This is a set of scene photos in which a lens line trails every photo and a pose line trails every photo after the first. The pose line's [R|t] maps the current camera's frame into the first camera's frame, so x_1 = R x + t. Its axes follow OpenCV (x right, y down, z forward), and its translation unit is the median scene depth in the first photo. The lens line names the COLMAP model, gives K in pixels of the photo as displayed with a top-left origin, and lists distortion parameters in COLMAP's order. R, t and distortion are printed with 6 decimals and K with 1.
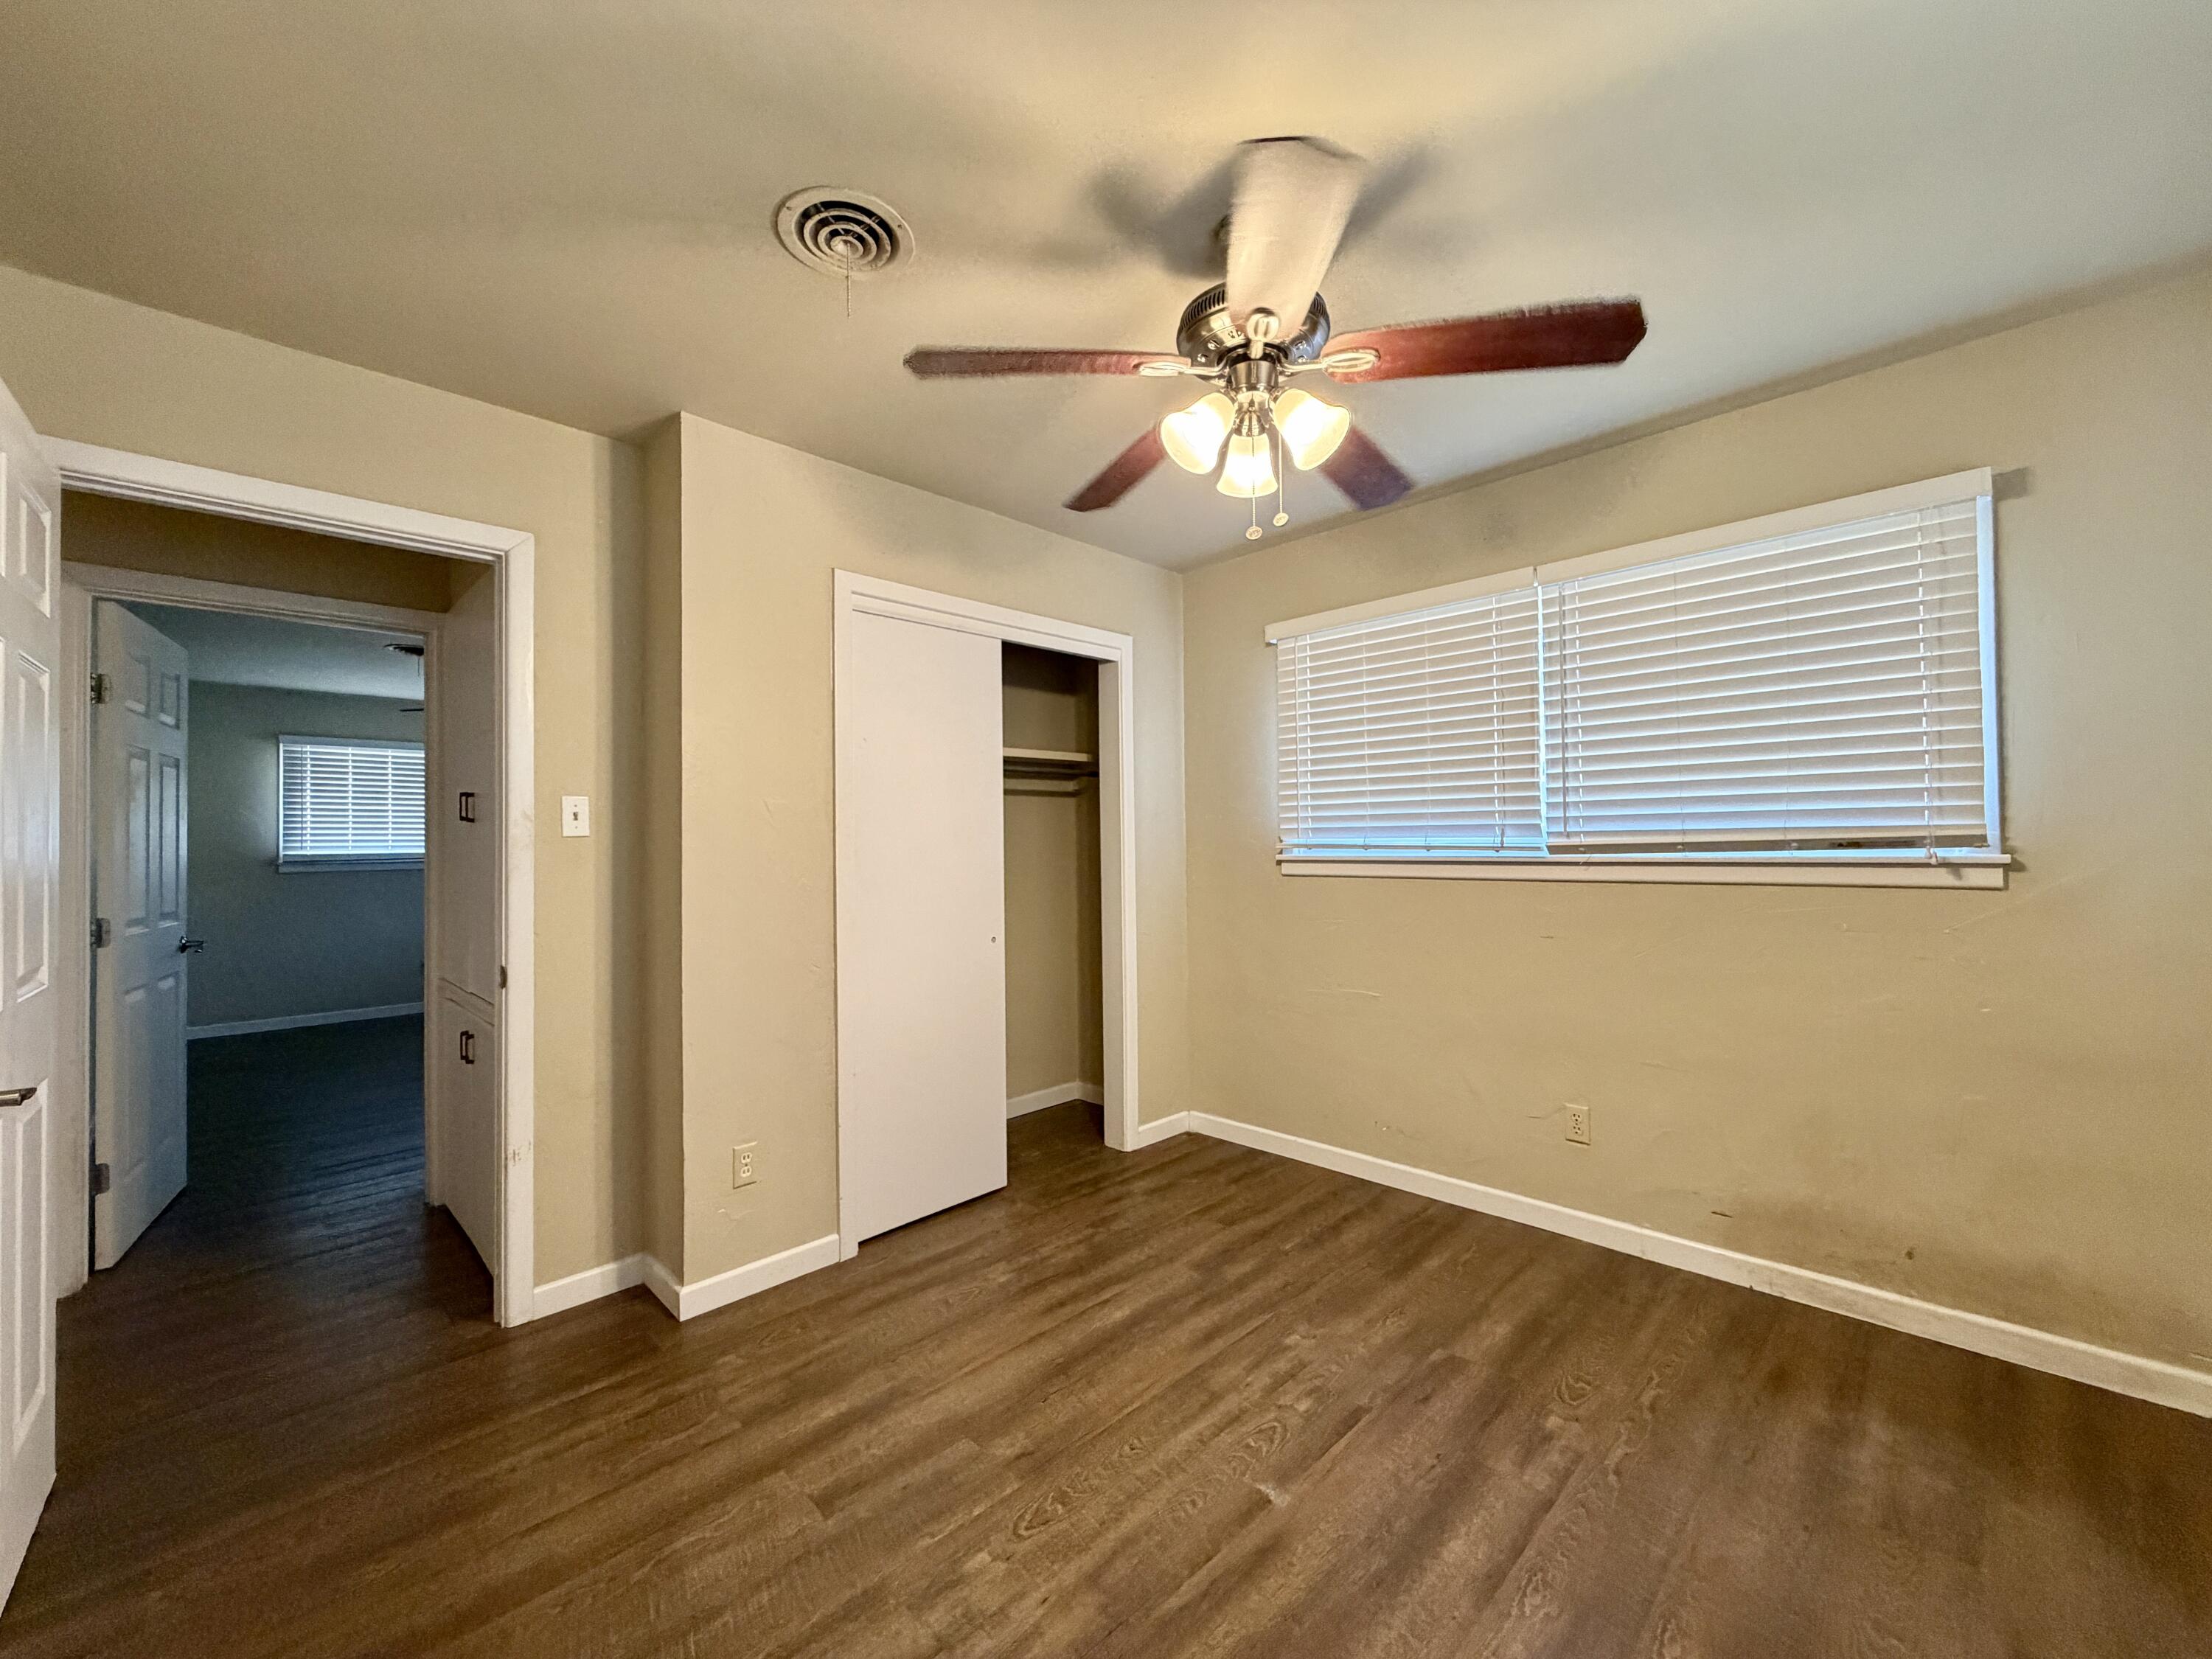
lens RADIAL K [[884.8, 0, 1103.3], [0, 884.8, 833.4], [0, 0, 1]] dist [0.001411, 0.000032]
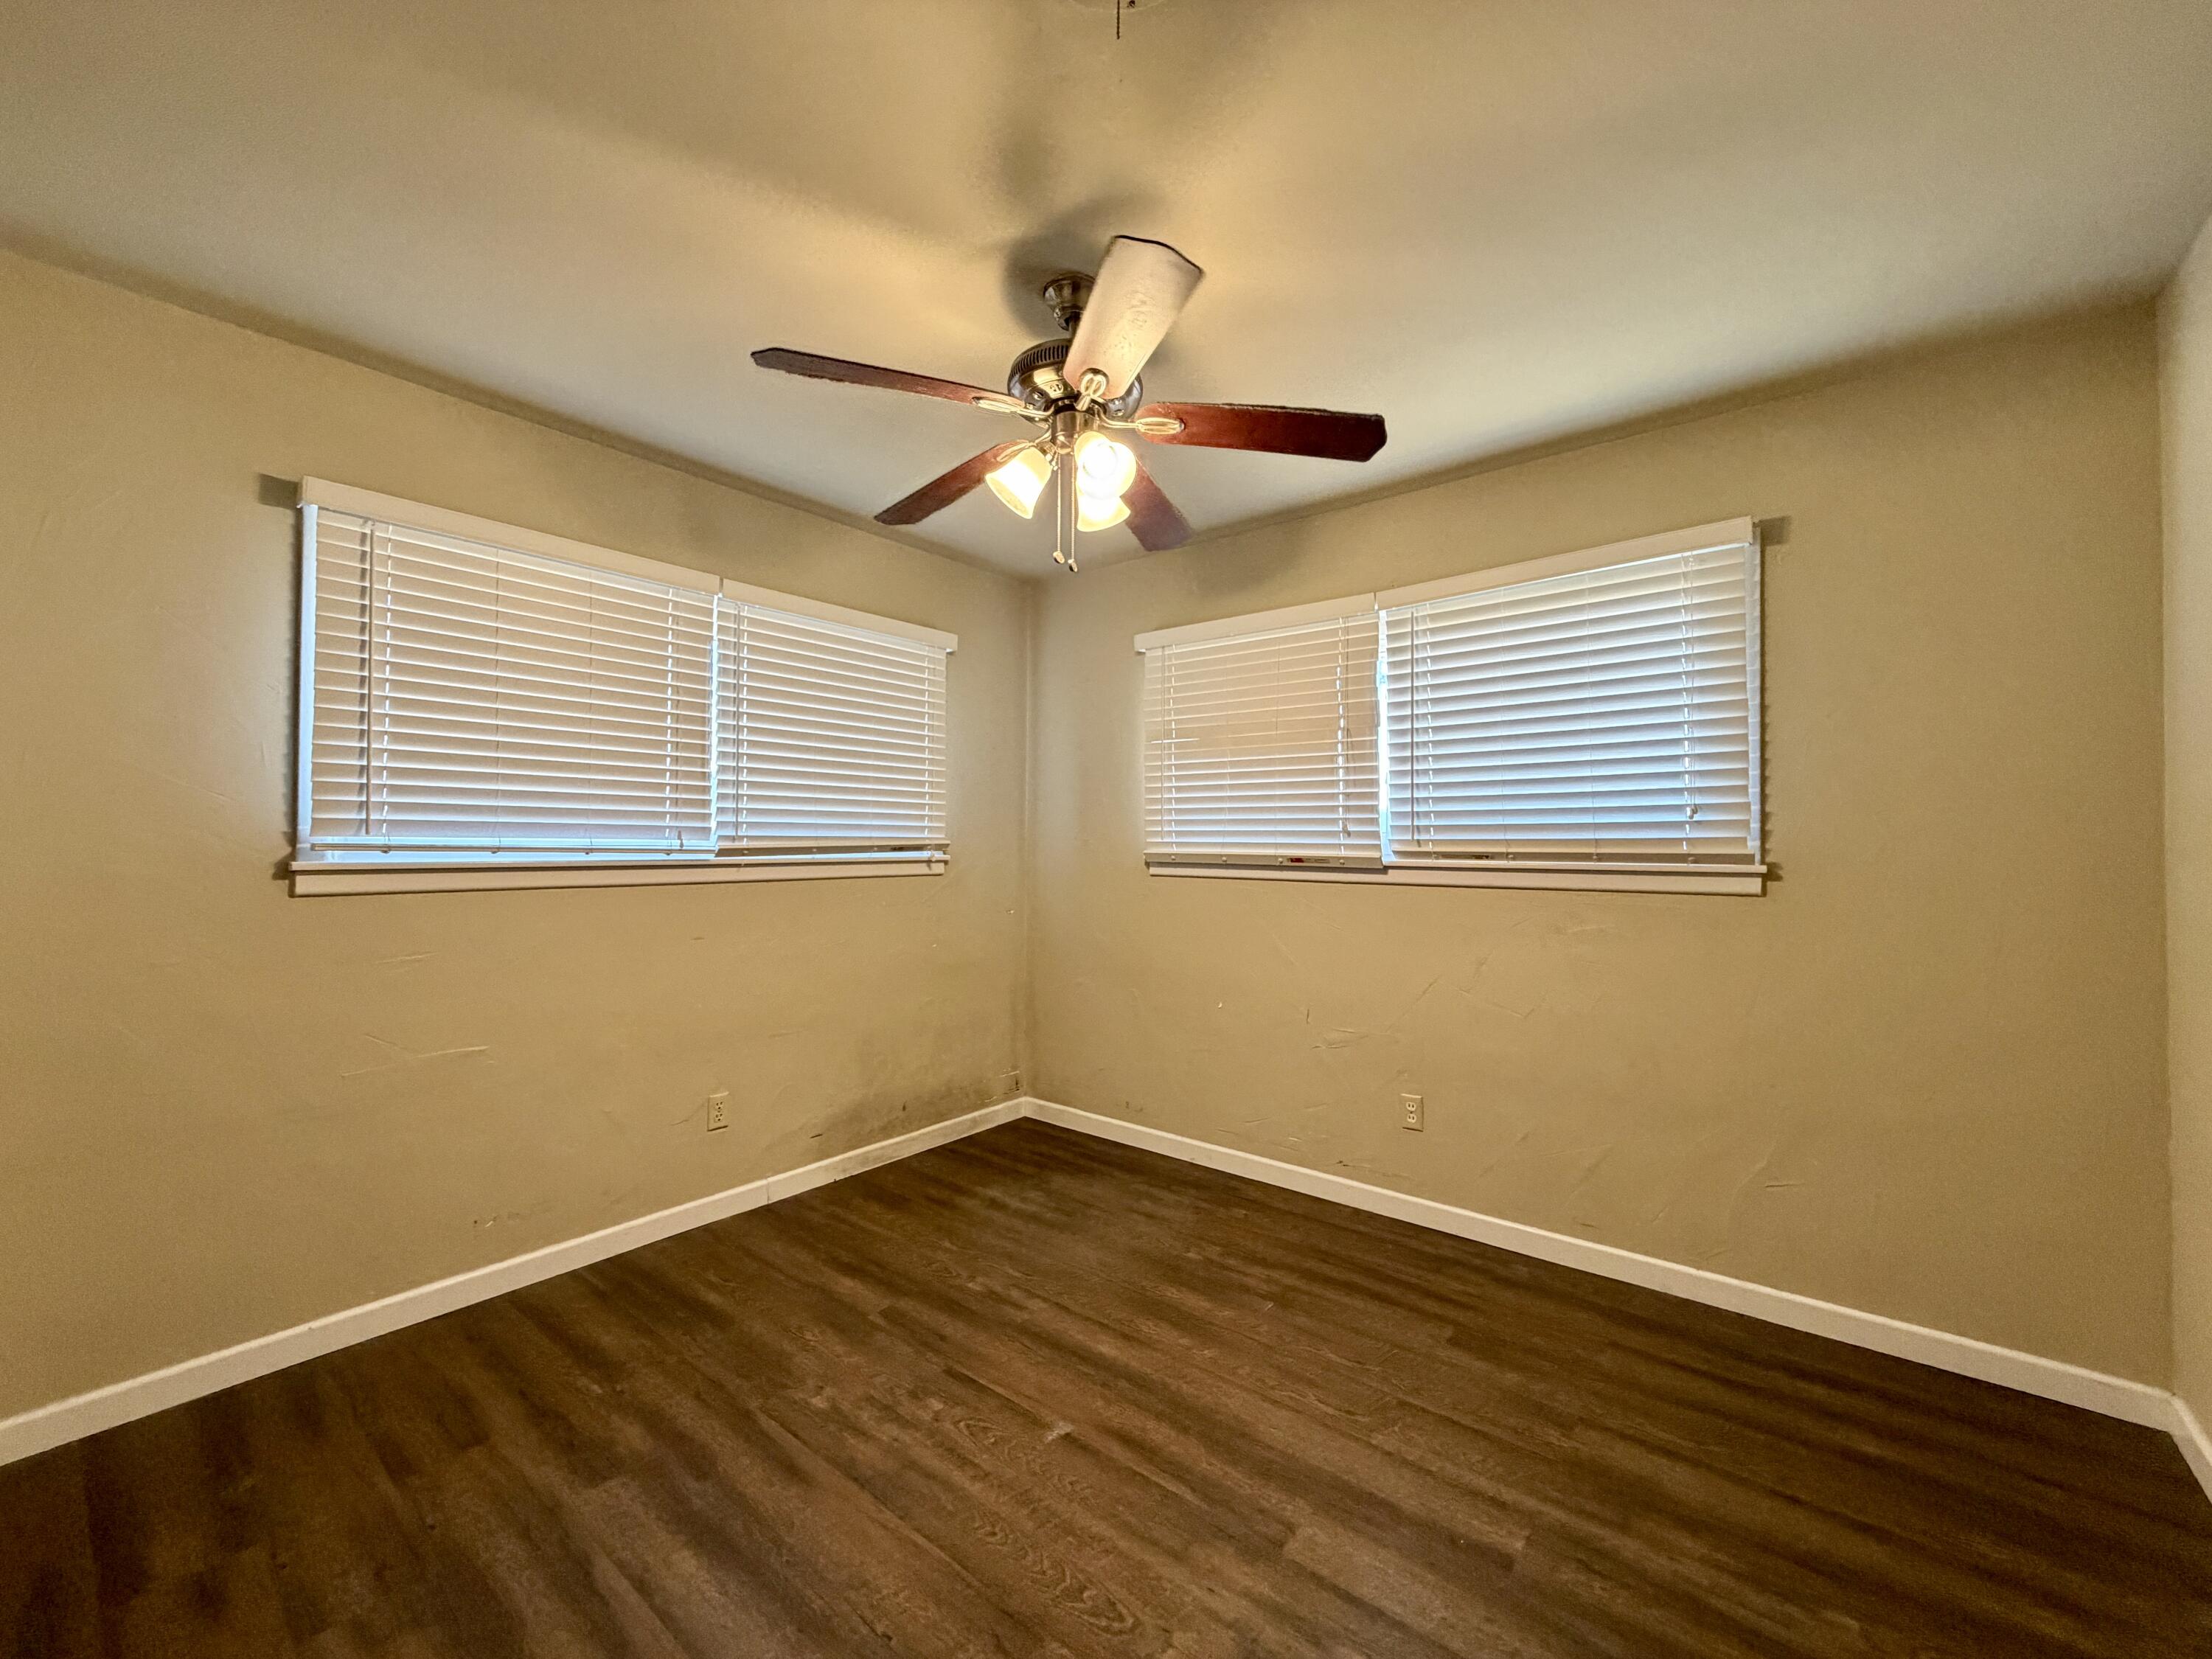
lens RADIAL K [[912.3, 0, 1074.7], [0, 912.3, 828.4], [0, 0, 1]] dist [-0.000755, -0.000213]
pose [[-0.102119, 0.029617, 0.994331, -0.735163], [-0.012437, 0.999441, -0.031047, 0.022053], [-0.994694, -0.015537, -0.101693, 0.844776]]
